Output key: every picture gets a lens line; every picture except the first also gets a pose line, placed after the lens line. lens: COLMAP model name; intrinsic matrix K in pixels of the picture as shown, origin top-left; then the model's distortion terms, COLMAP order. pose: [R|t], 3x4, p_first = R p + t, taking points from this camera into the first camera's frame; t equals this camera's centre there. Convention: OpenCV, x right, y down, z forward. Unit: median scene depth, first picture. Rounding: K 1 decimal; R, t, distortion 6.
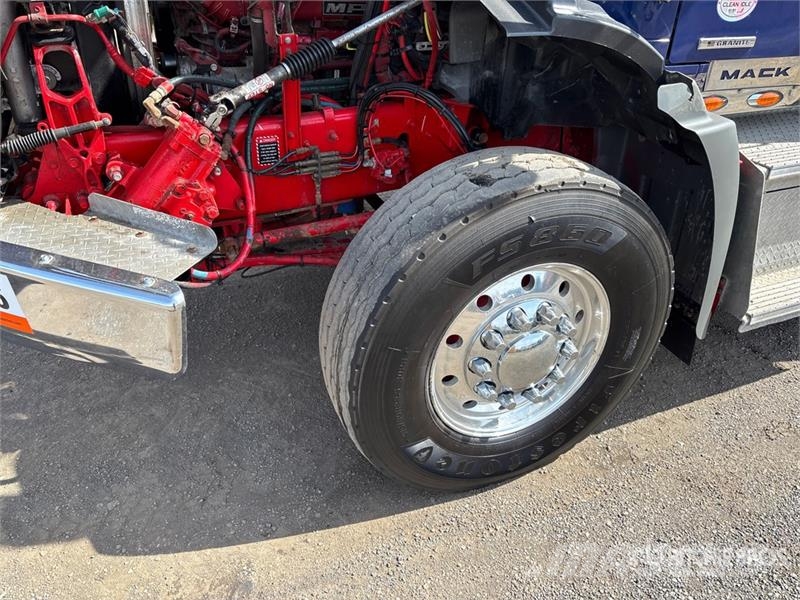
lens RADIAL K [[611.5, 0, 400.0], [0, 611.5, 300.0], [0, 0, 1]] dist [0.029616, -0.038587]
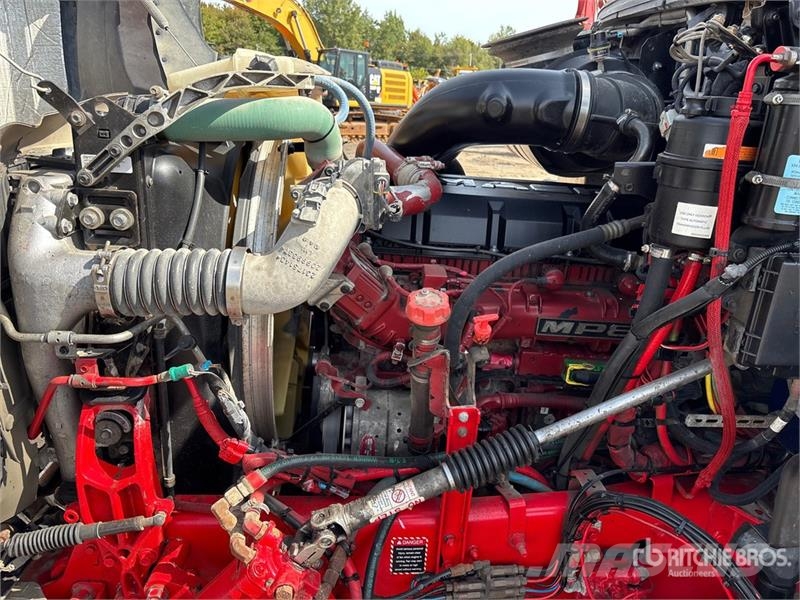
lens RADIAL K [[611.5, 0, 400.0], [0, 611.5, 300.0], [0, 0, 1]] dist [0.029616, -0.038587]
pose [[0.932110, 0.127893, -0.338843, -0.048843], [-0.200661, 0.961220, -0.189187, -0.394488], [0.301506, 0.244336, 0.921626, 0.384003]]
